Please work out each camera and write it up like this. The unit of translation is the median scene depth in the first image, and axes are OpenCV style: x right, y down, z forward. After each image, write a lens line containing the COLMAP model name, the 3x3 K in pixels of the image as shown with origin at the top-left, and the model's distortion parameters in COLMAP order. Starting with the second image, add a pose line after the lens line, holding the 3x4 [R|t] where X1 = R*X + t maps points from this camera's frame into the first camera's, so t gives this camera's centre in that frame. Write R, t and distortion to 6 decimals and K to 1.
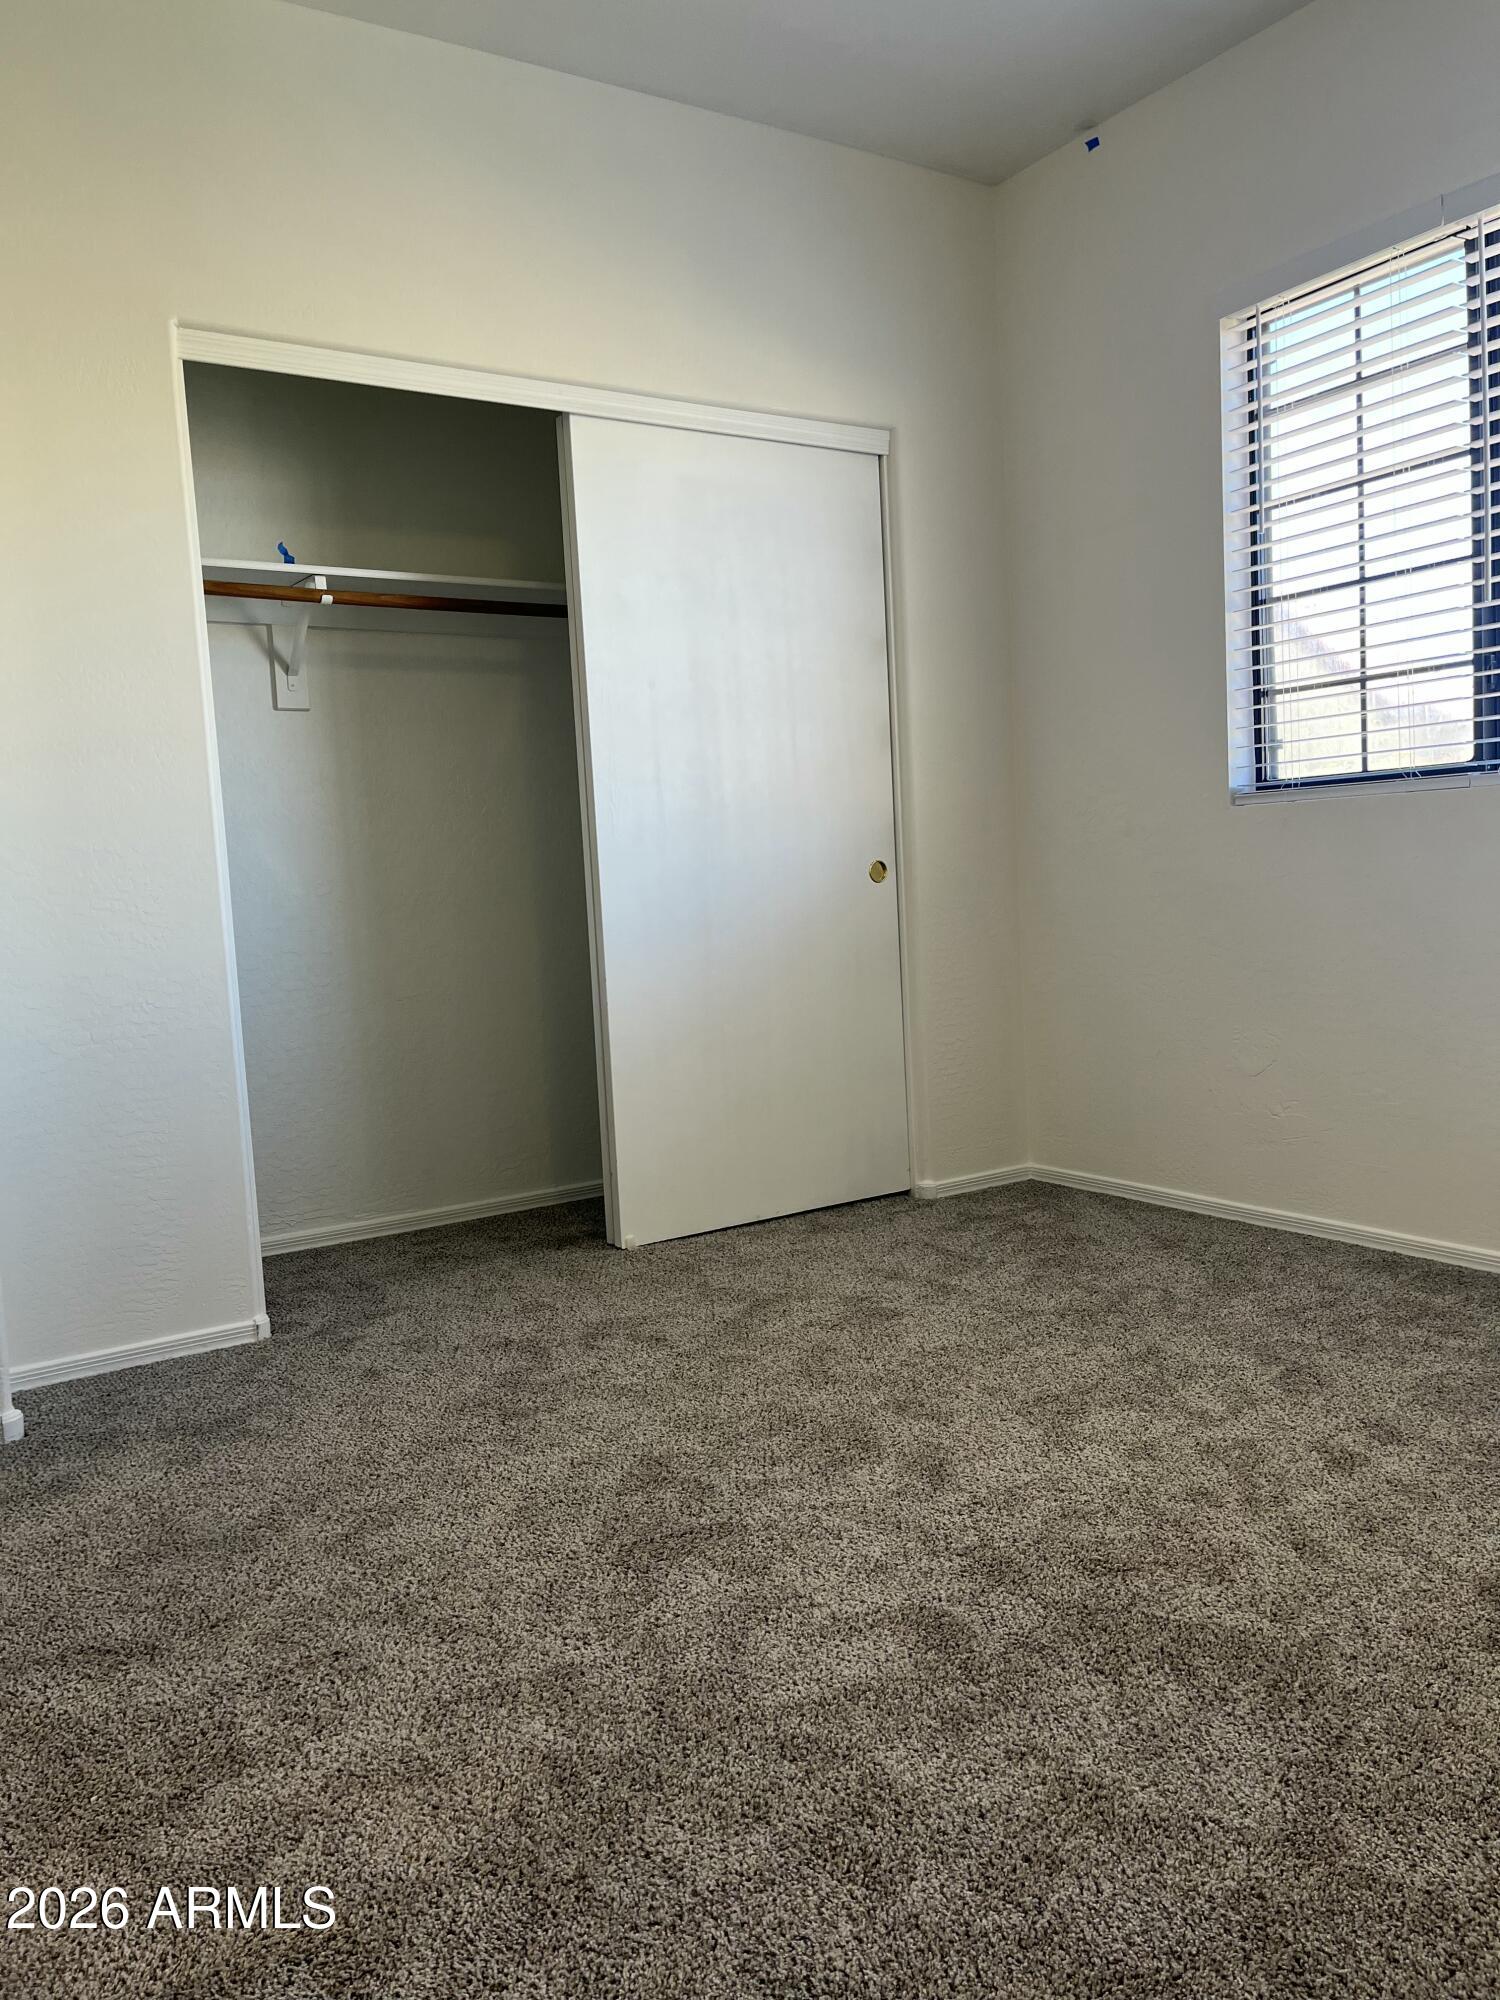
lens RADIAL K [[1511.4, 0, 750.8], [0, 1511.4, 995.9], [0, 0, 1]] dist [0.061875, -0.084877]
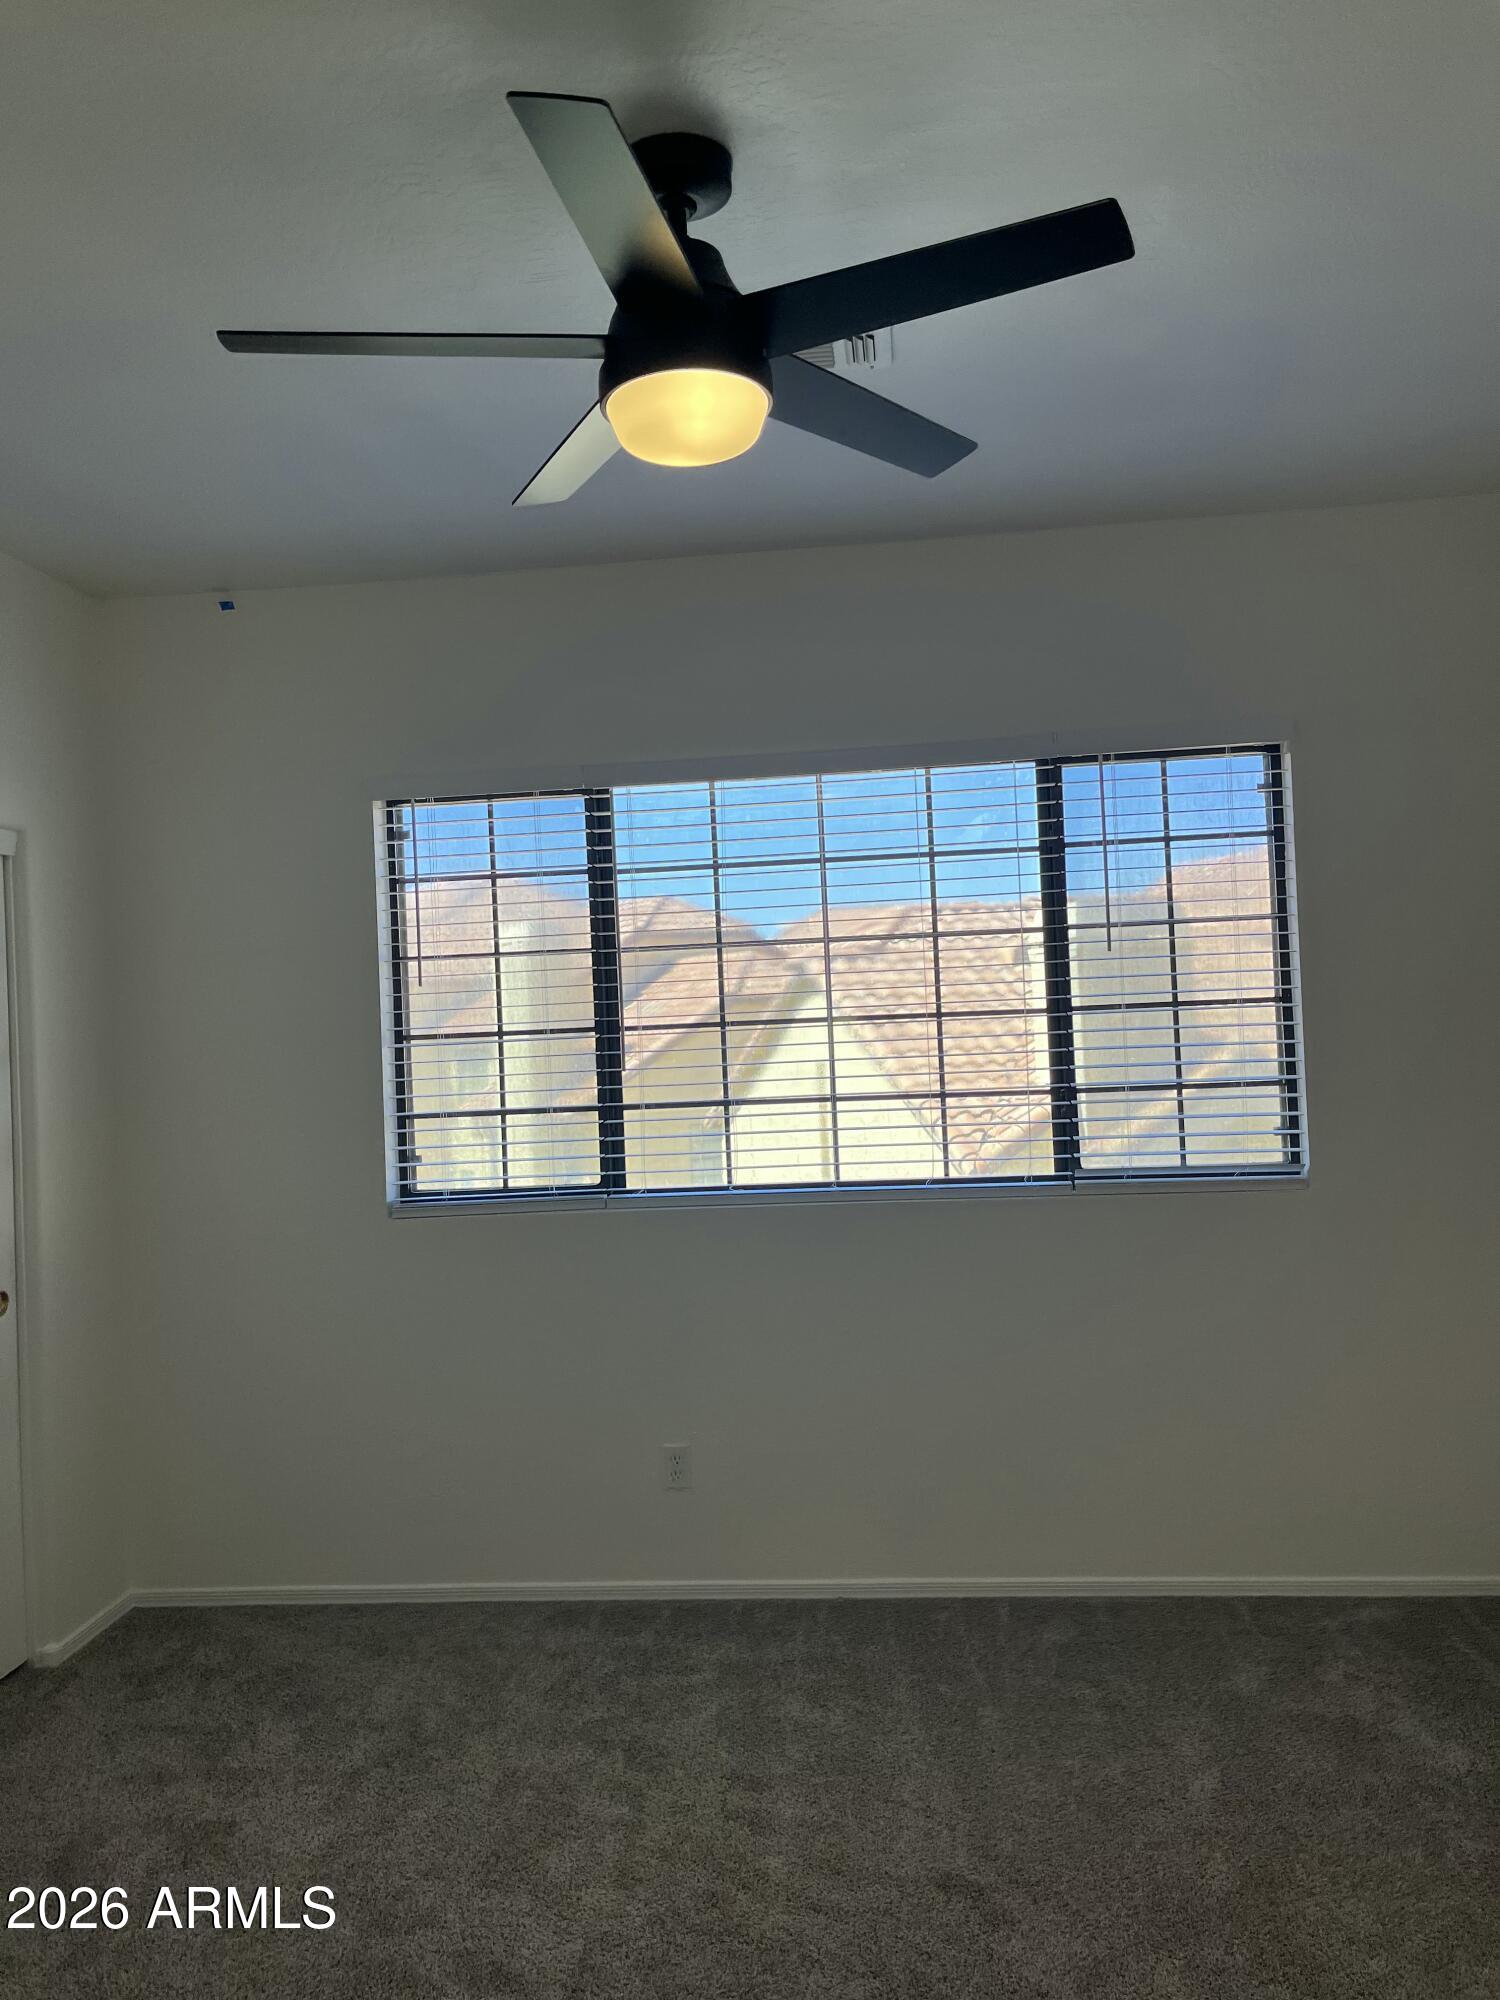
lens RADIAL K [[1511.4, 0, 757.1], [0, 1511.4, 1015.8], [0, 0, 1]] dist [0.061875, -0.084877]
pose [[0.628323, 0.026528, 0.777500, -0.407389], [0.076674, 0.992441, -0.095825, -0.156354], [-0.774165, 0.119823, 0.621539, 0.090333]]
